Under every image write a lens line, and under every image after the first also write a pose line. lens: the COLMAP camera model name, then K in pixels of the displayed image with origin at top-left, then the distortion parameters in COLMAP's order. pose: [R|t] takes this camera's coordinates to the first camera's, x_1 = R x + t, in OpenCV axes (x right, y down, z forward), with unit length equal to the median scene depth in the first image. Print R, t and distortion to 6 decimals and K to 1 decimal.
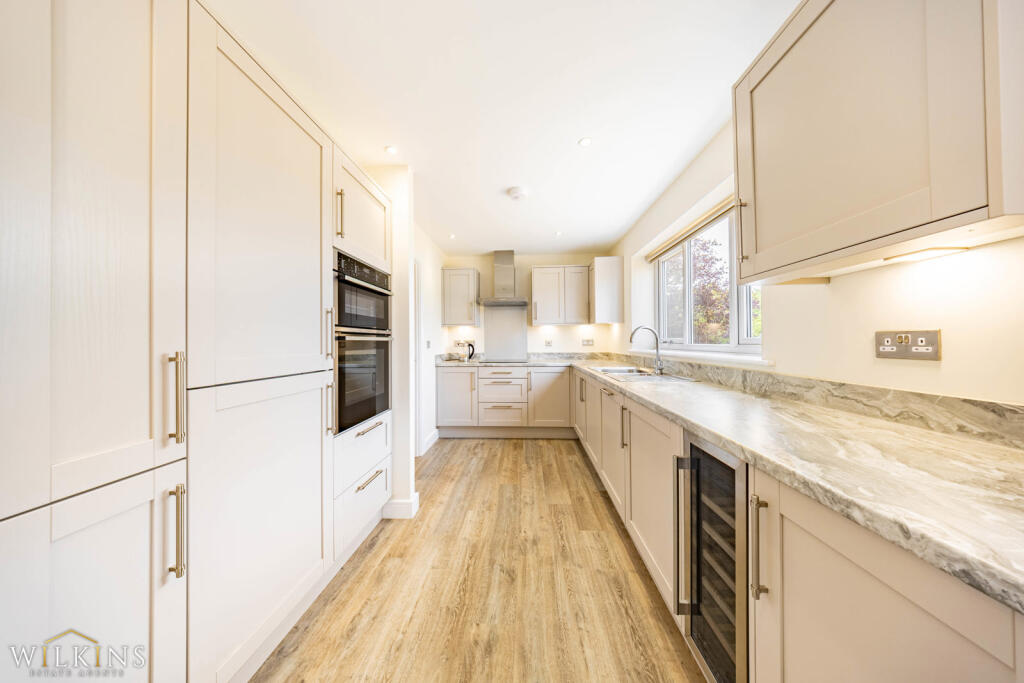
lens RADIAL K [[298.2, 0, 511.9], [0, 298.2, 339.3], [0, 0, 1]] dist [-0.004348, 0.000048]
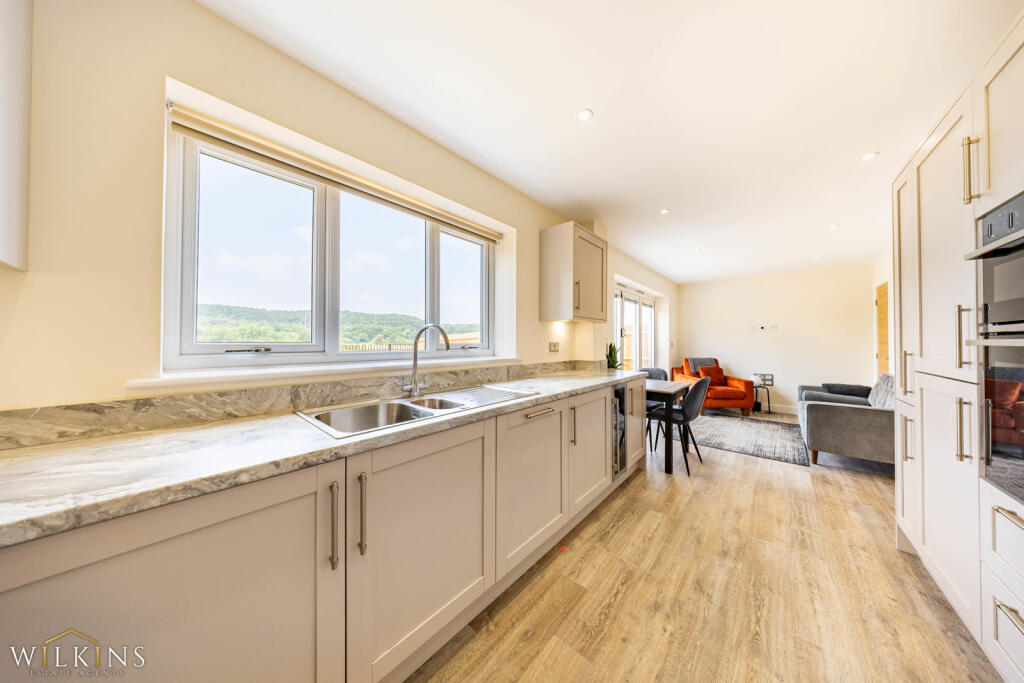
lens RADIAL K [[298.2, 0, 511.9], [0, 298.2, 339.3], [0, 0, 1]] dist [-0.004348, 0.000048]
pose [[-0.782310, 0.011894, 0.622776, -0.059844], [-0.001485, 0.999779, -0.020960, 0.001386], [-0.622887, -0.017322, -0.782120, 0.934023]]
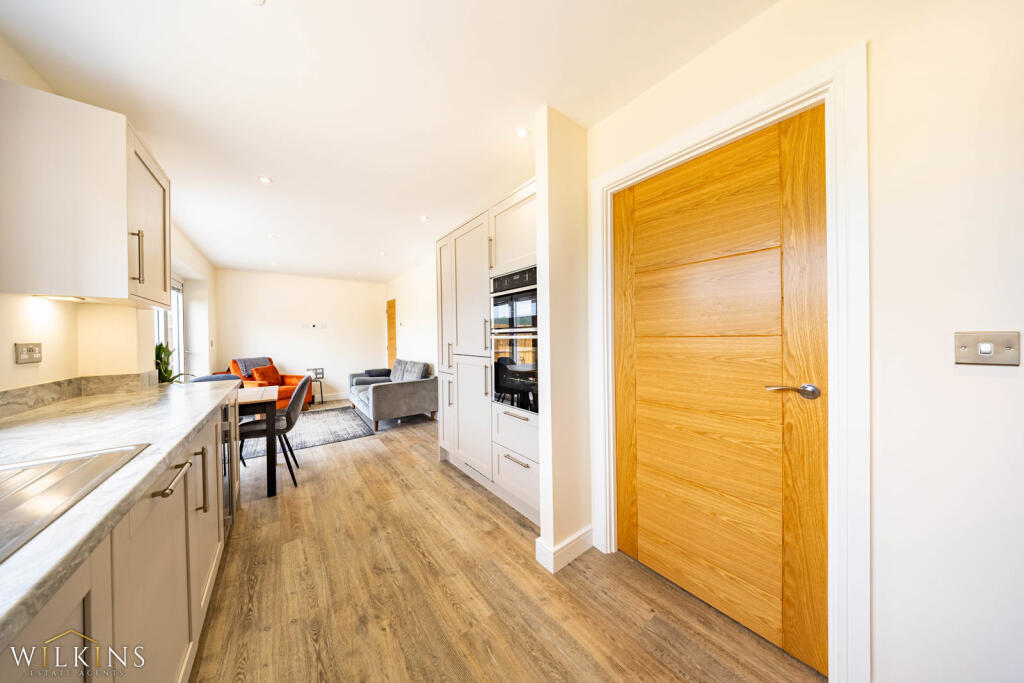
lens RADIAL K [[298.2, 0, 511.9], [0, 298.2, 339.3], [0, 0, 1]] dist [-0.004348, 0.000048]
pose [[-0.756011, 0.021688, -0.654199, 0.131461], [0.024044, 0.999697, 0.005356, 0.000205], [0.654117, -0.011681, -0.756304, 0.904708]]
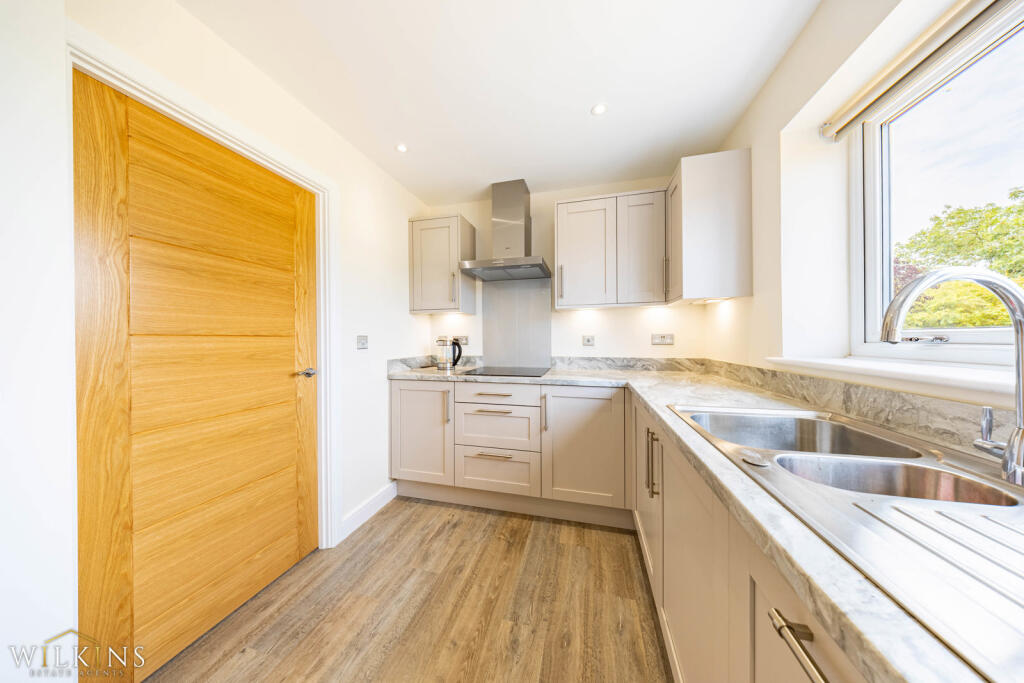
lens RADIAL K [[298.2, 0, 511.9], [0, 298.2, 339.3], [0, 0, 1]] dist [-0.004348, 0.000048]
pose [[0.979534, 0.001942, -0.201272, 0.111784], [0.000302, 0.999938, 0.011117, 0.005032], [0.201281, -0.010950, 0.979472, 0.485568]]
